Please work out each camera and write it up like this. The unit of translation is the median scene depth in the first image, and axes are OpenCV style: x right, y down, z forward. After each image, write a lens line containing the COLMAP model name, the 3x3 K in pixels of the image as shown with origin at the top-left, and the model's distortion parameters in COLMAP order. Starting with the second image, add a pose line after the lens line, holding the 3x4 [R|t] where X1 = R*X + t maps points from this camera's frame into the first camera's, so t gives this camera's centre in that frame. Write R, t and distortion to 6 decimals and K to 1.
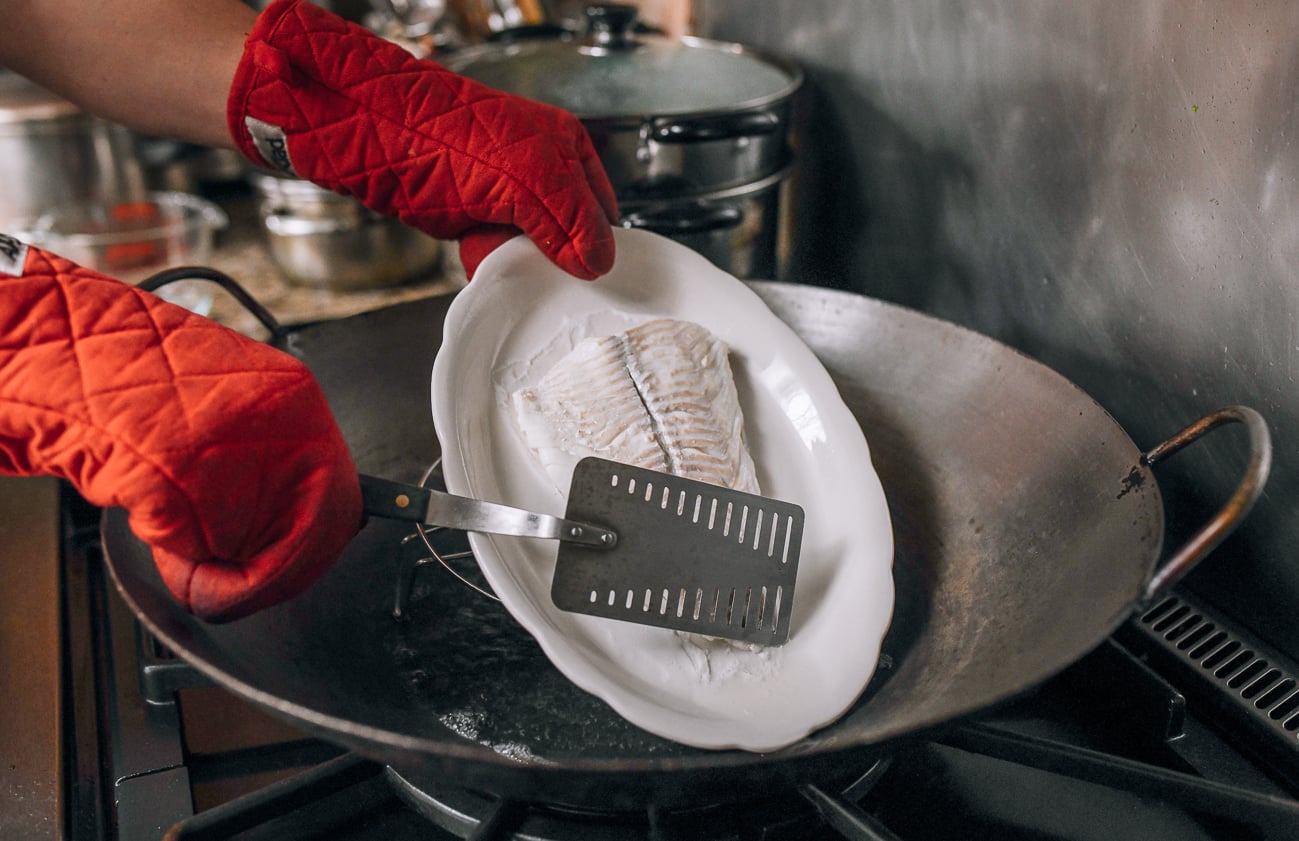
lens RADIAL K [[1425.0, 0, 651.5], [0, 1425.0, 442.4], [0, 0, 1]] dist [-0.004565, -0.006681]
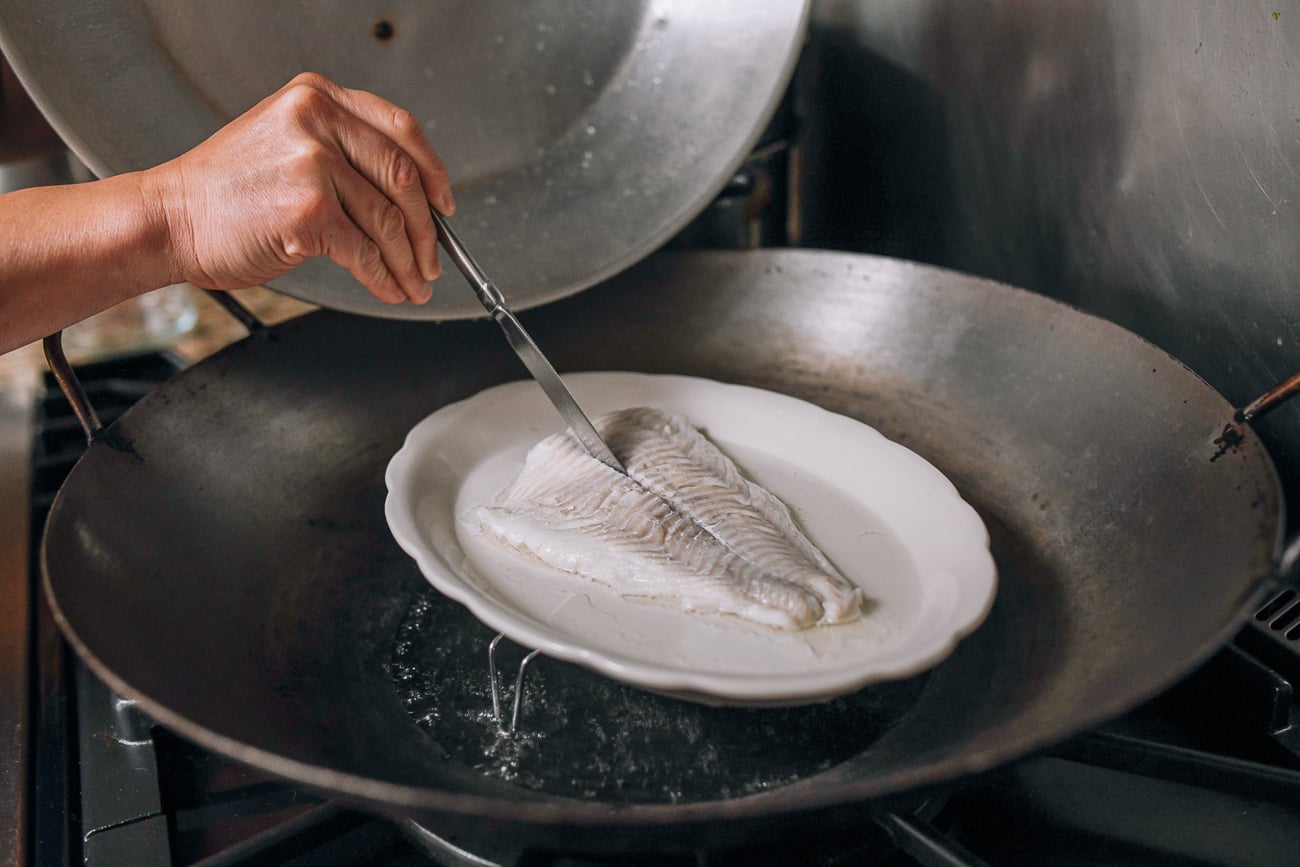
lens RADIAL K [[1391.5, 0, 646.6], [0, 1391.5, 464.5], [0, 0, 1]] dist [0.000332, 0.004638]
pose [[0.998934, -0.045885, -0.004999, -0.014789], [0.045944, 0.998865, 0.012575, 0.014145], [0.004417, -0.012791, 0.999908, 0.141640]]
